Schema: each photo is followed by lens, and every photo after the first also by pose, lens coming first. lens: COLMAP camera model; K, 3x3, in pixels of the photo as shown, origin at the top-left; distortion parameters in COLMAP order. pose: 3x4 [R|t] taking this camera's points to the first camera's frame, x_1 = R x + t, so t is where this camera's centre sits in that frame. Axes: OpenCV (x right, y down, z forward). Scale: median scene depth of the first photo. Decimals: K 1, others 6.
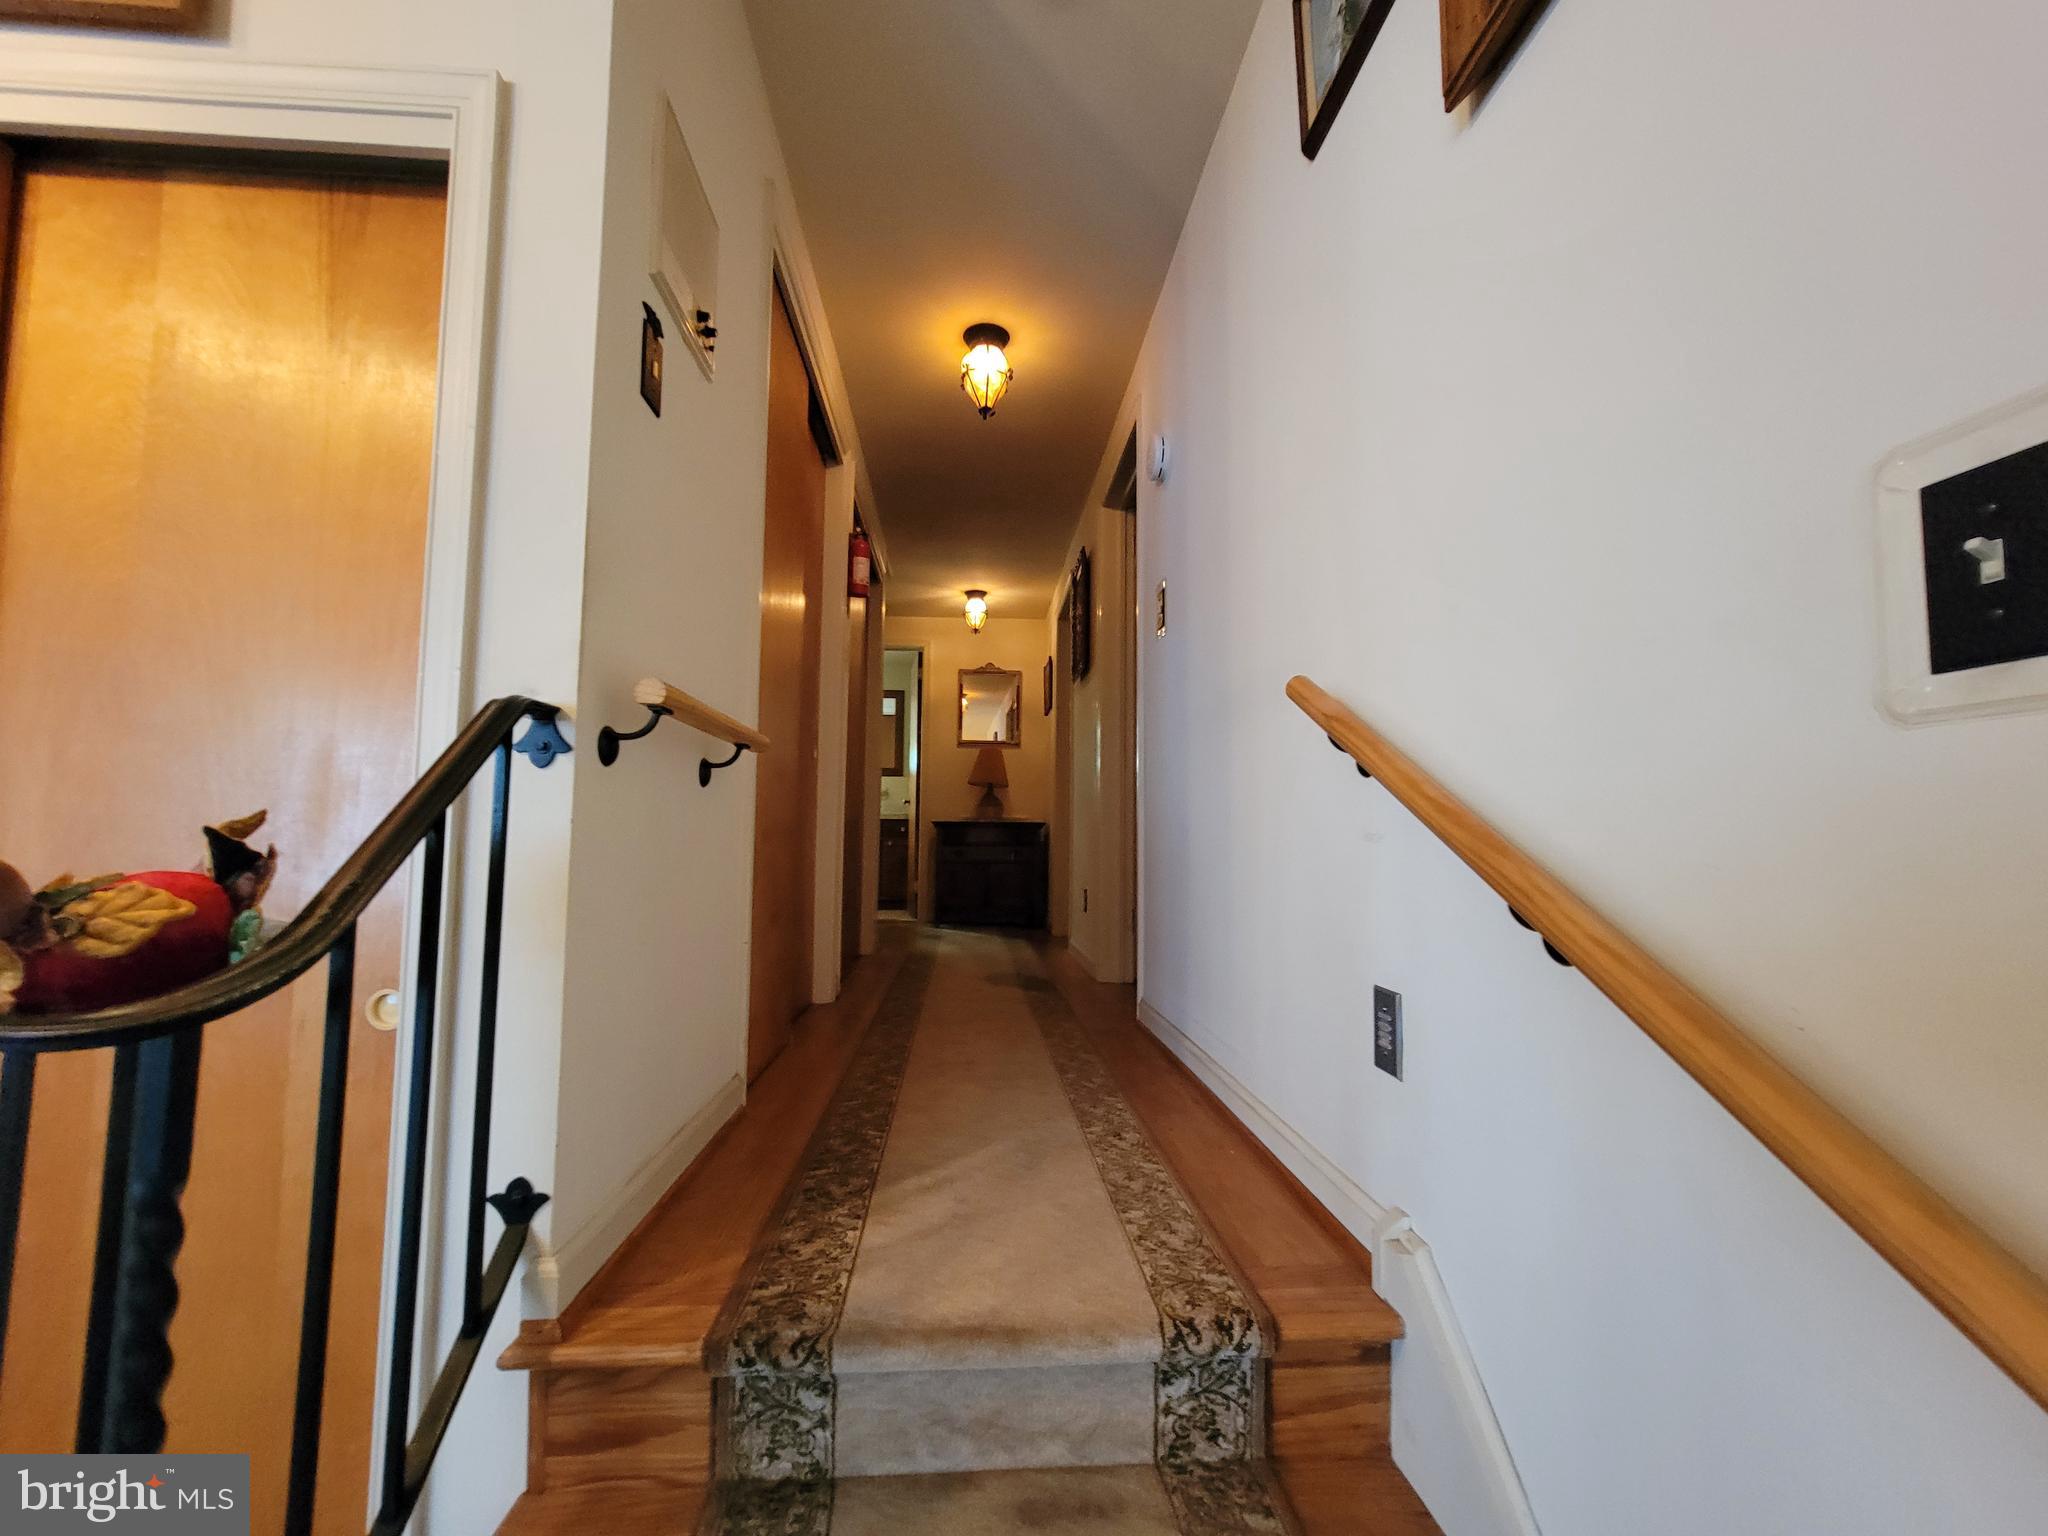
lens RADIAL K [[837.9, 0, 1019.8], [0, 837.9, 788.8], [0, 0, 1]] dist [-0.006659, 0.000790]
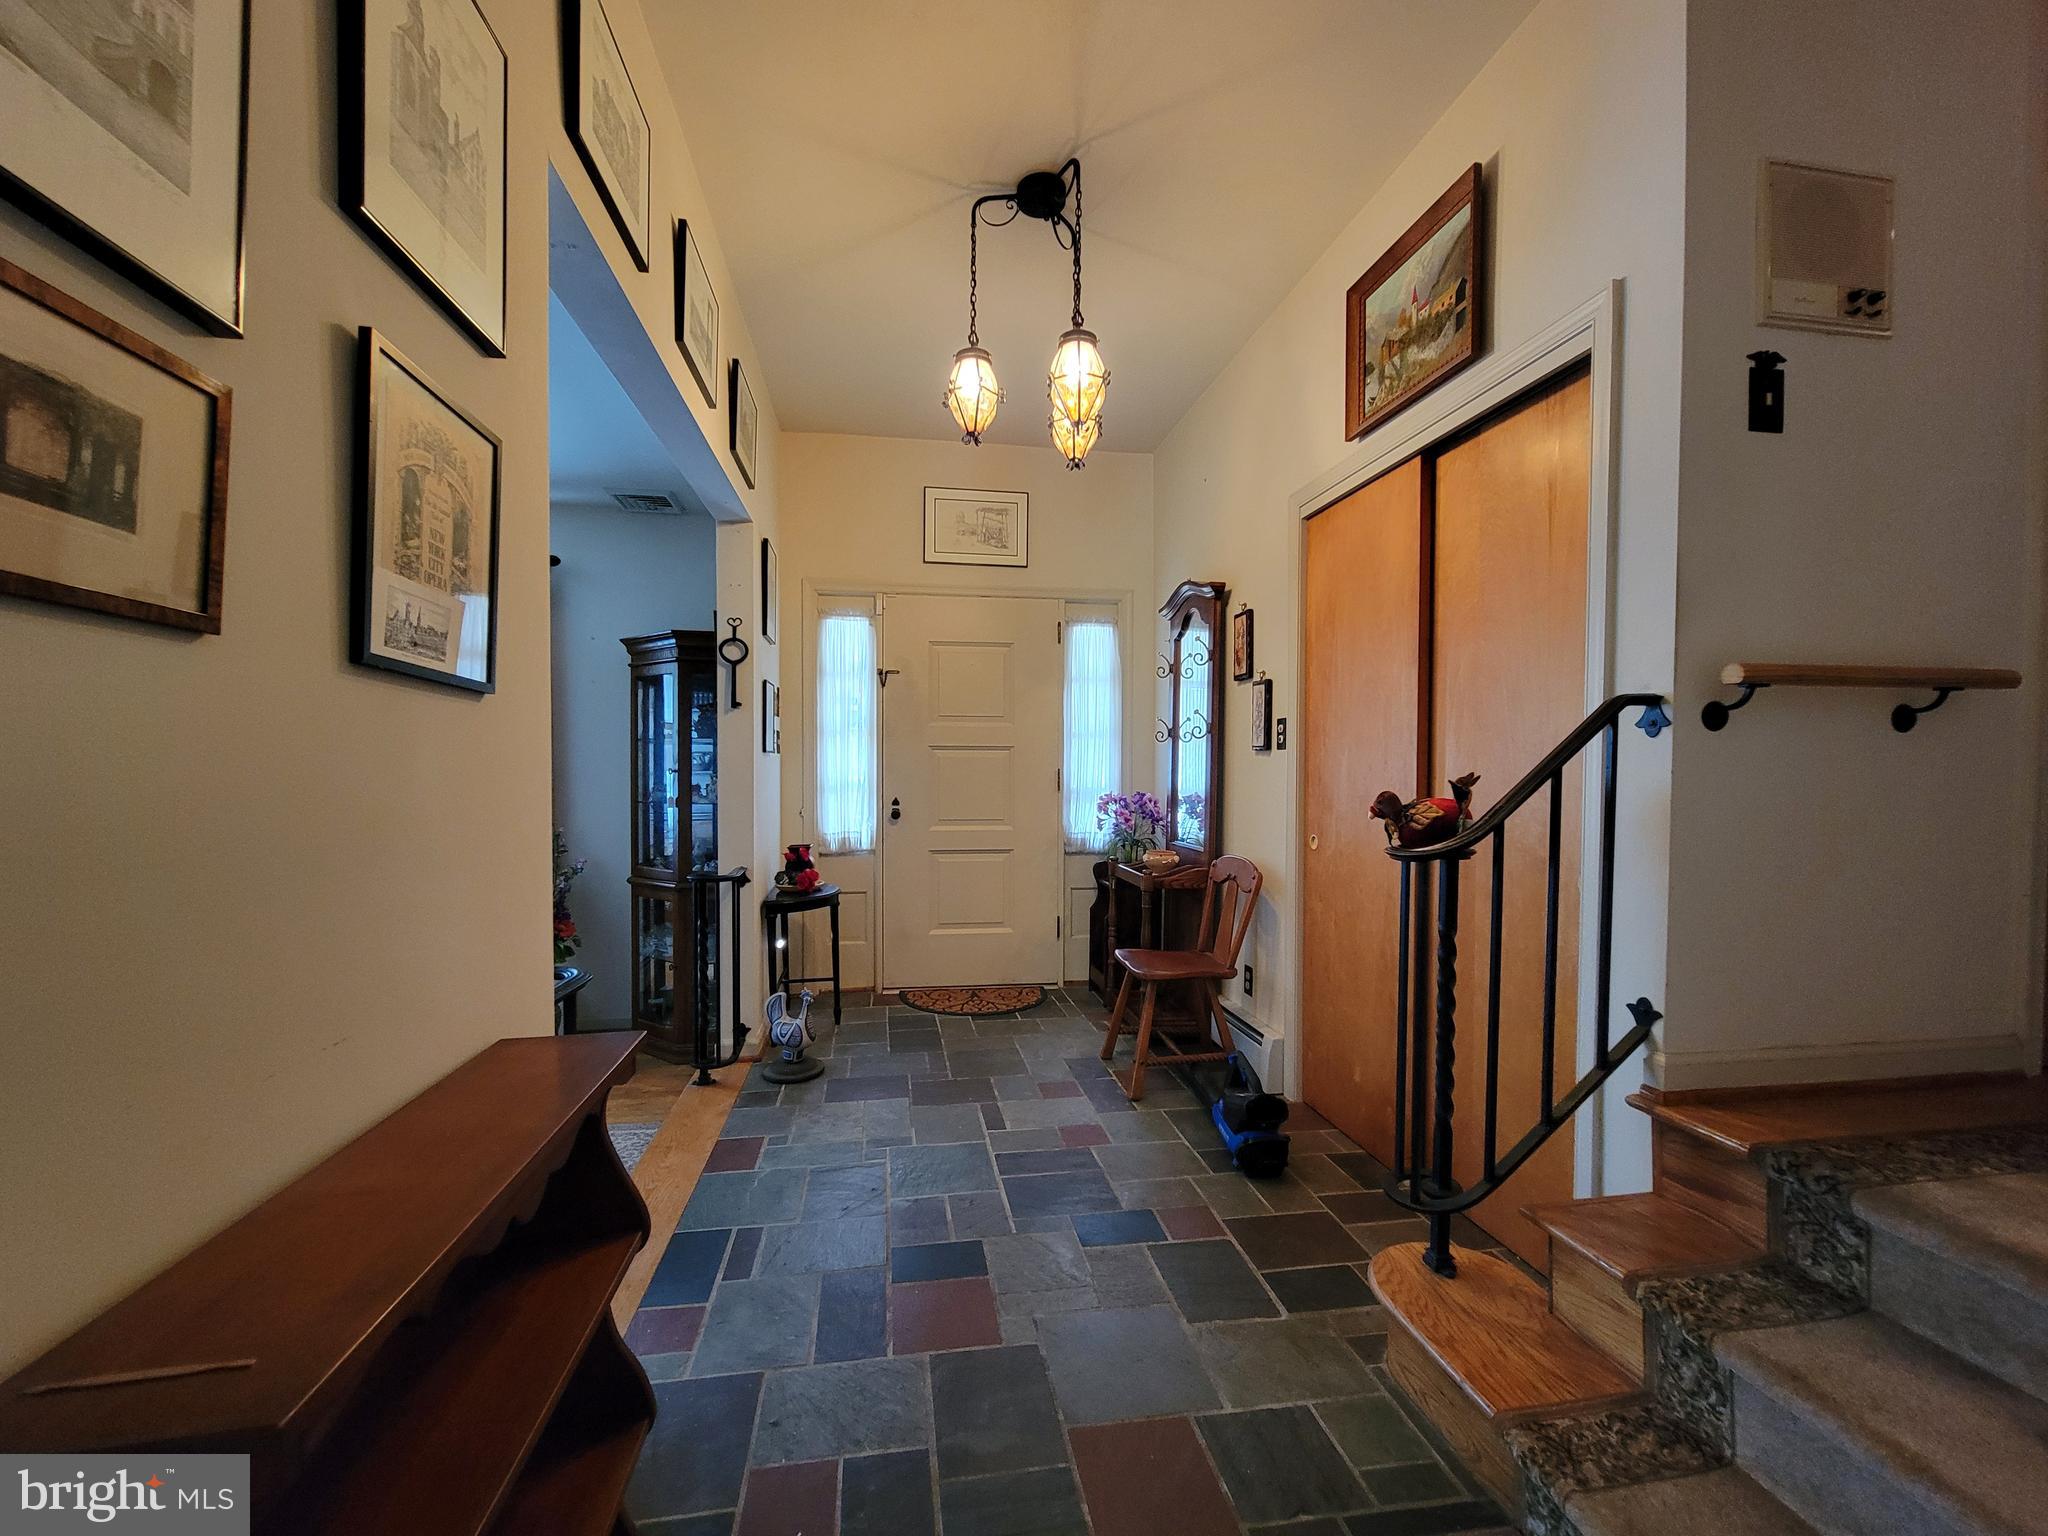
lens RADIAL K [[837.9, 0, 1019.8], [0, 837.9, 788.8], [0, 0, 1]] dist [-0.006659, 0.000790]
pose [[0.091939, 0.010371, -0.995711, 0.866121], [0.064403, 0.997790, 0.016339, -0.031820], [0.993680, -0.065629, 0.091068, -0.296698]]
